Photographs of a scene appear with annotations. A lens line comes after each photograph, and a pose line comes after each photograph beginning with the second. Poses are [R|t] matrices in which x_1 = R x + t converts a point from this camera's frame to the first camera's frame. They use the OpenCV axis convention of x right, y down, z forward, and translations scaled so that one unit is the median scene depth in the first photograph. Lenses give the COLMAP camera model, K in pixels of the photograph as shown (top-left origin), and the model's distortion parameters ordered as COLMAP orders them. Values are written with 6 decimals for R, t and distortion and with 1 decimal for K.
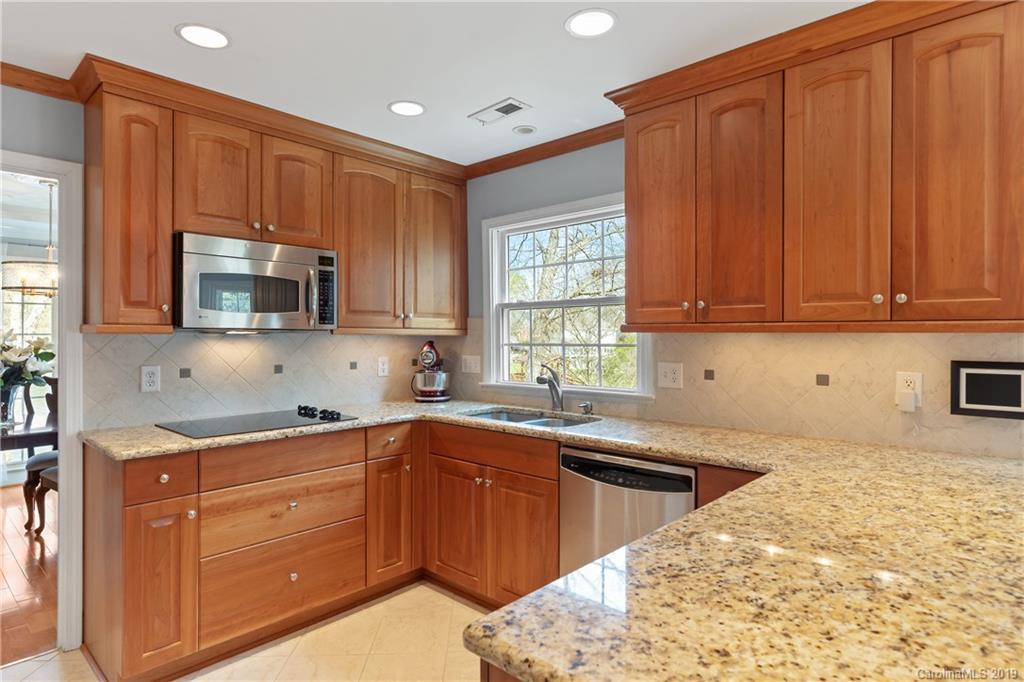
lens RADIAL K [[584.2, 0, 512.0], [0, 584.2, 341.0], [0, 0, 1]] dist [-0.000900, 0.000869]
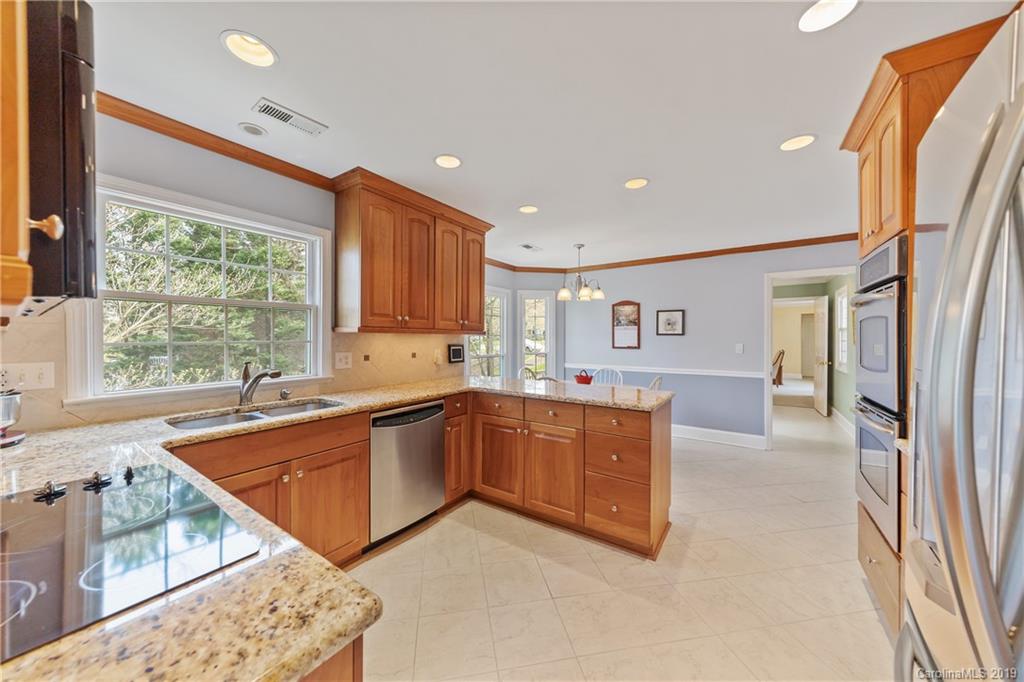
lens RADIAL K [[354.7, 0, 512.0], [0, 354.7, 341.0], [0, 0, 1]] dist [0.000037, 0.000046]
pose [[-0.162693, -0.008571, 0.986639, -0.665902], [0.005085, 0.999942, 0.009525, 0.001308], [-0.986664, 0.006567, -0.162640, 0.666536]]
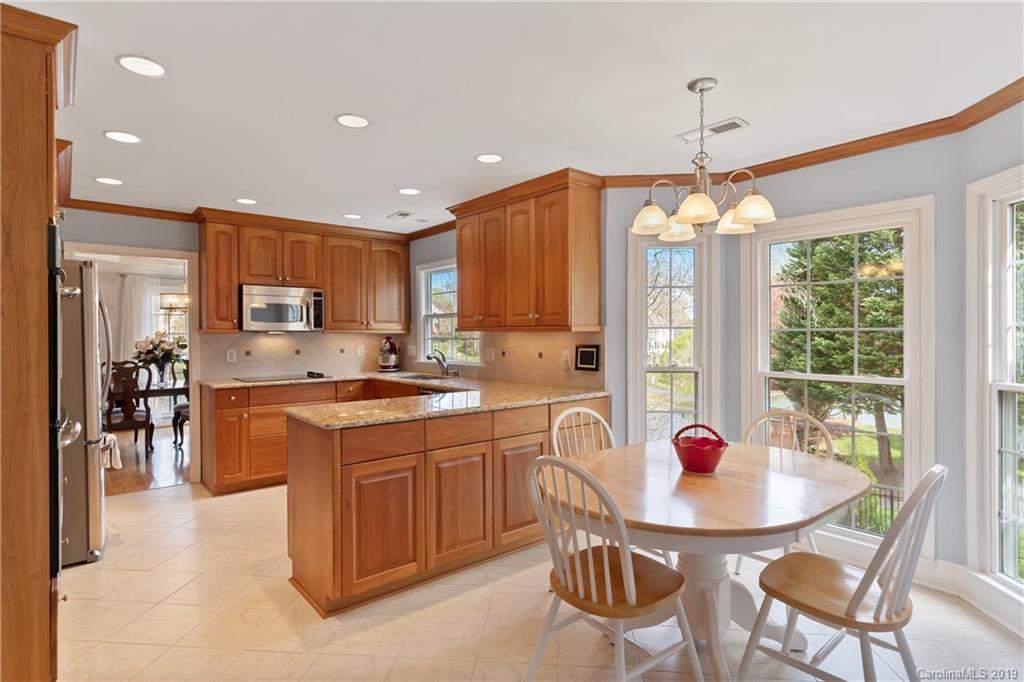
lens RADIAL K [[545.1, 0, 512.8], [0, 545.1, 346.6], [0, 0, 1]] dist [-0.000085, -0.000194]
pose [[0.992046, -0.001323, -0.125870, 0.525606], [0.003309, 0.999873, 0.015578, 0.006535], [0.125834, -0.015871, 0.991924, -0.669996]]
